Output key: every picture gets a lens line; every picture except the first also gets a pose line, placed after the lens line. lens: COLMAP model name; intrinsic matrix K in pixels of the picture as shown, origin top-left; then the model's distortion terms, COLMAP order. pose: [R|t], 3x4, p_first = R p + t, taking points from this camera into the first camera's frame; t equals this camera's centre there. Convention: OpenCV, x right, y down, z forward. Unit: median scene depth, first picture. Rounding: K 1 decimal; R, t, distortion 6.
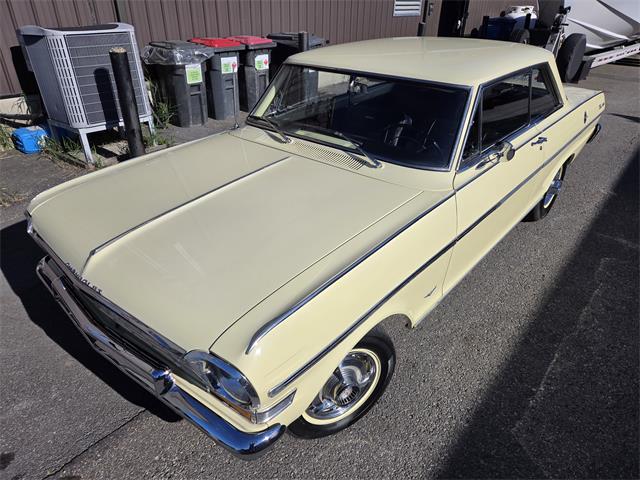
lens RADIAL K [[458.6, 0, 317.8], [0, 458.6, 270.0], [0, 0, 1]] dist [0.010240, -0.009745]
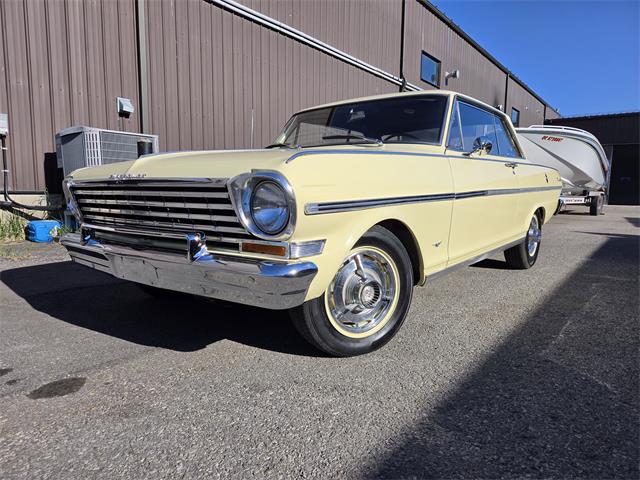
lens RADIAL K [[472.1, 0, 322.7], [0, 472.1, 250.9], [0, 0, 1]] dist [0.007656, 0.000000]
pose [[0.998954, -0.008024, 0.045019, -0.040008], [0.026129, 0.908099, -0.417940, 0.287416], [-0.037528, 0.418679, 0.907358, 0.010280]]
